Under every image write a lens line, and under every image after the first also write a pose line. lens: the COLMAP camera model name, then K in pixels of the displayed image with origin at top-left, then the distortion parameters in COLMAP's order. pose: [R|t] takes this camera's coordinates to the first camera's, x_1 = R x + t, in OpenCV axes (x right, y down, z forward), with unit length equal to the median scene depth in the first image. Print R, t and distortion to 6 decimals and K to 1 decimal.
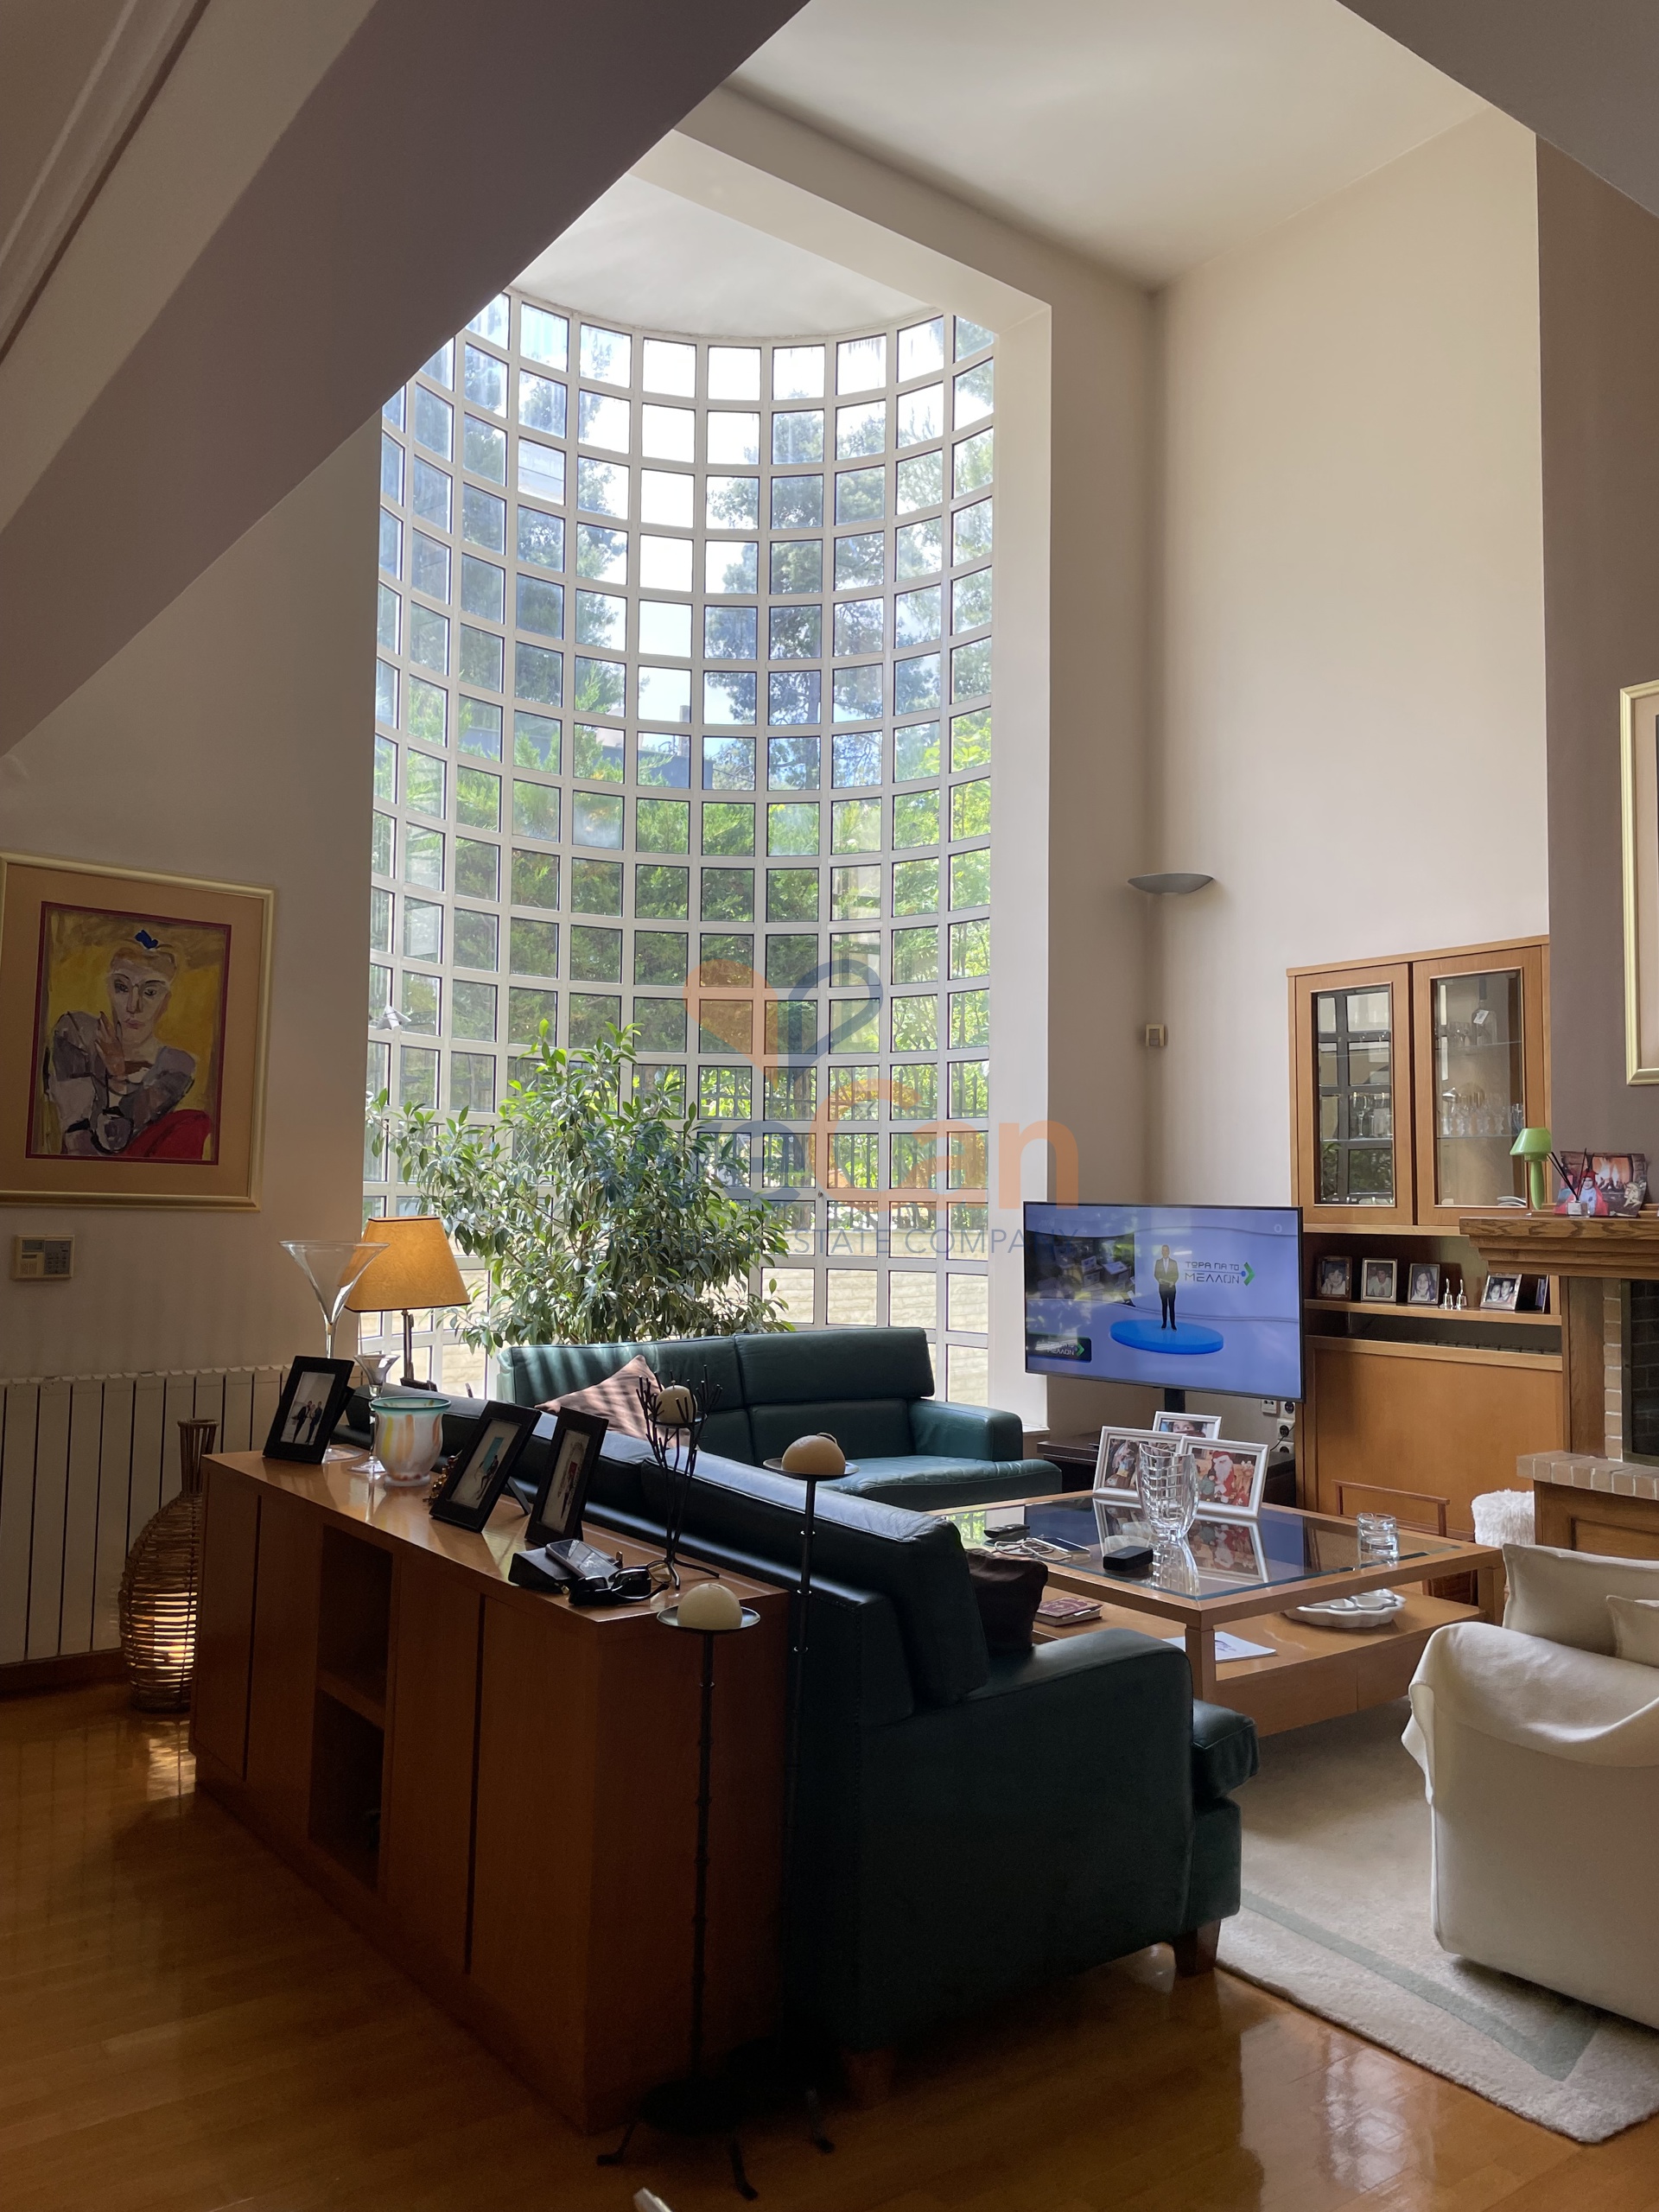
lens RADIAL K [[1677.2, 0, 824.1], [0, 1677.2, 1102.0], [0, 0, 1]] dist [0.083271, -0.107609]
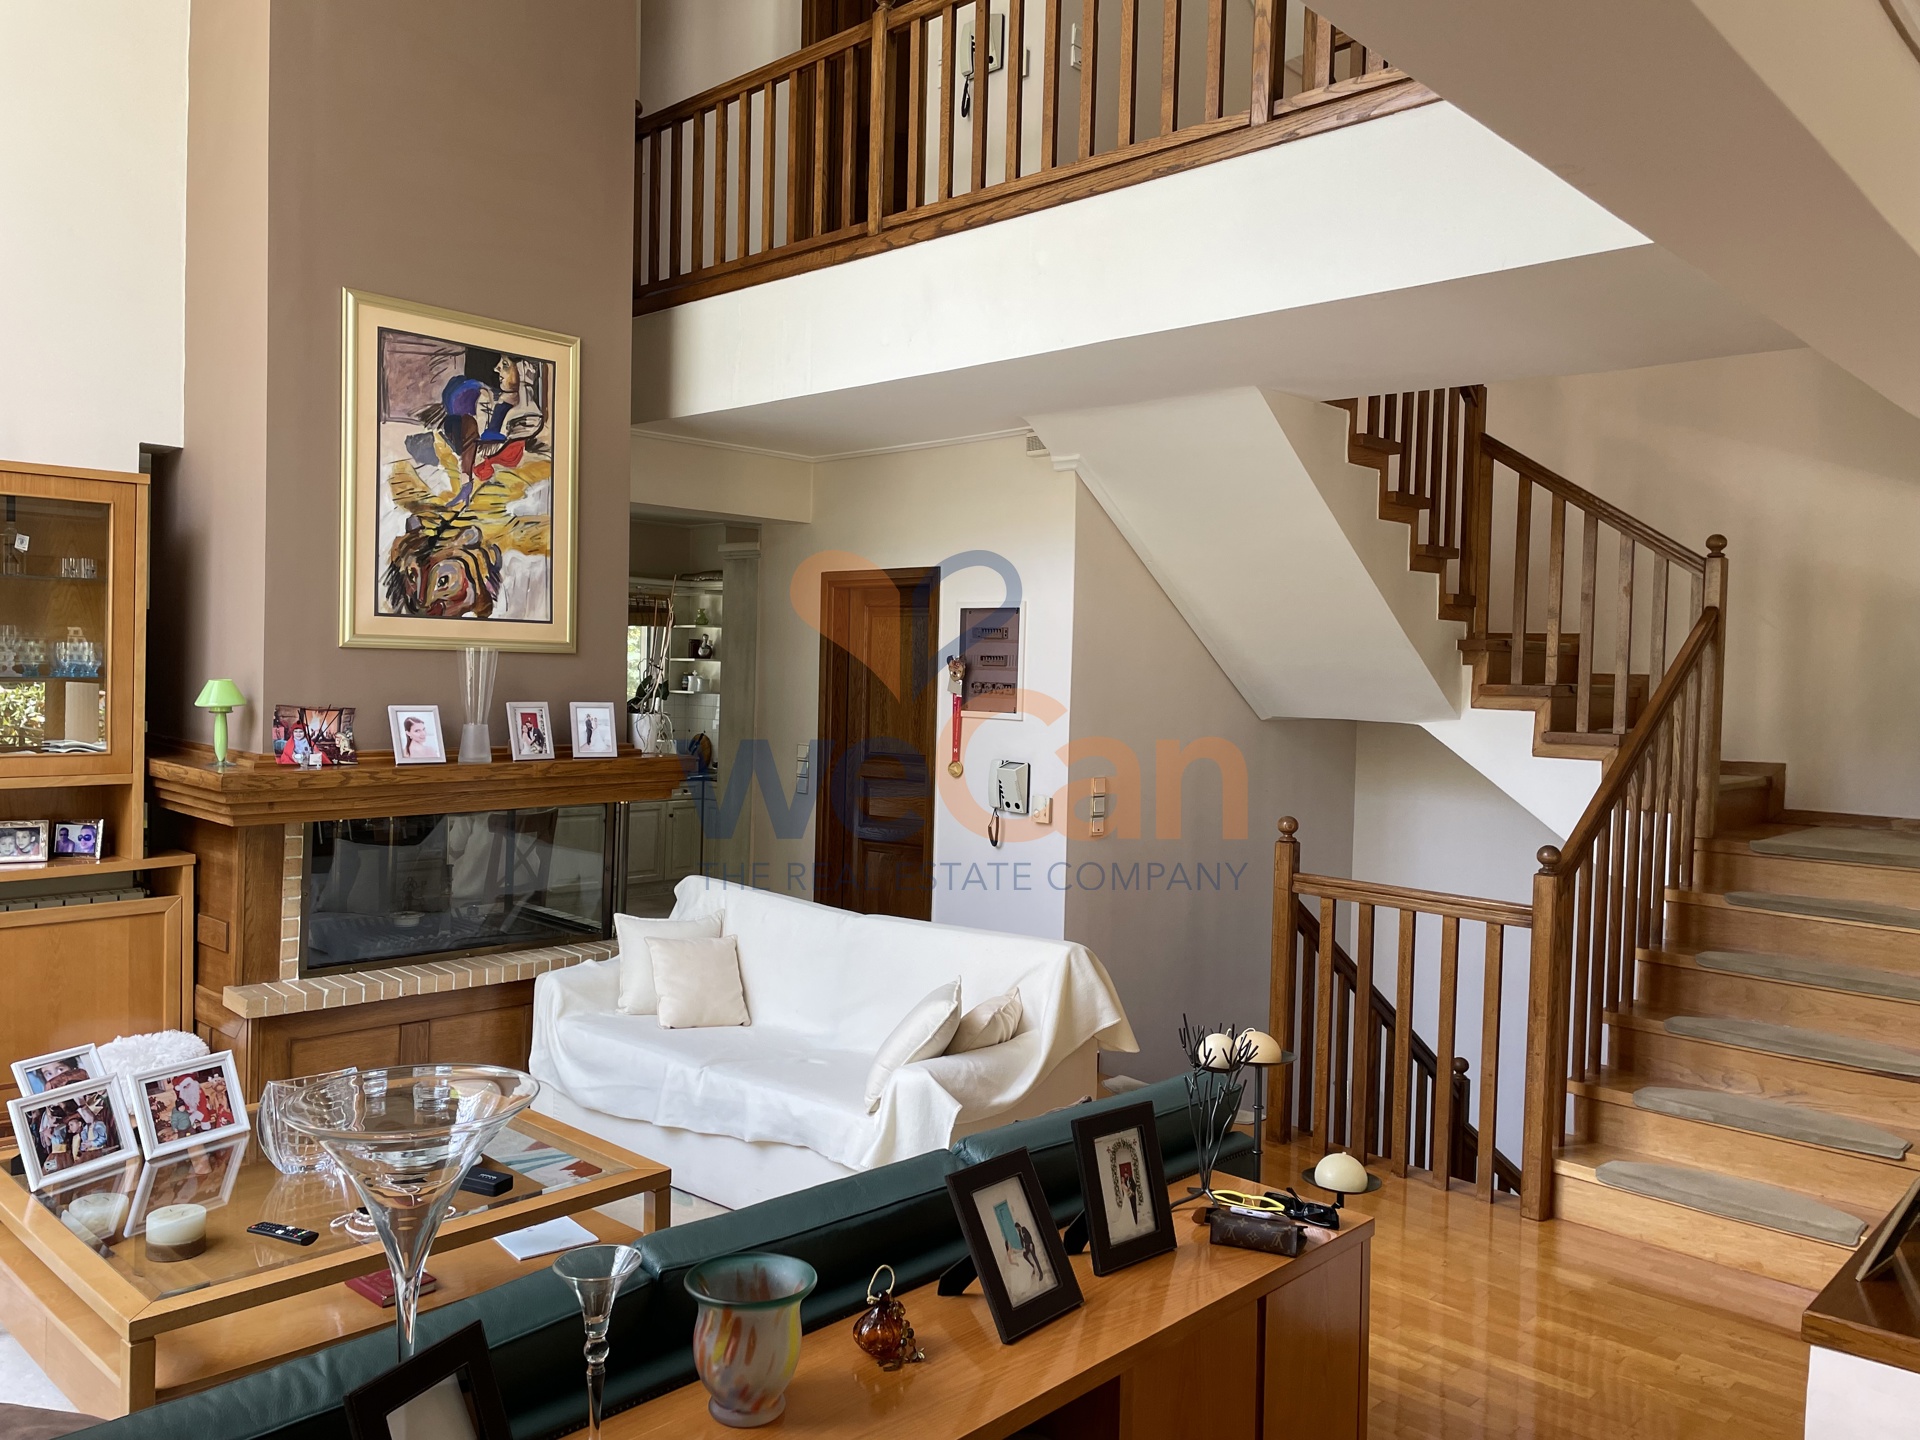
lens RADIAL K [[1455.8, 0, 965.9], [0, 1455.8, 706.9], [0, 0, 1]] dist [0.083271, -0.107609]
pose [[-0.178104, -0.042094, 0.983111, -0.556437], [-0.086663, 0.995873, 0.026940, -0.032059], [-0.980188, -0.080402, -0.181017, 0.758185]]
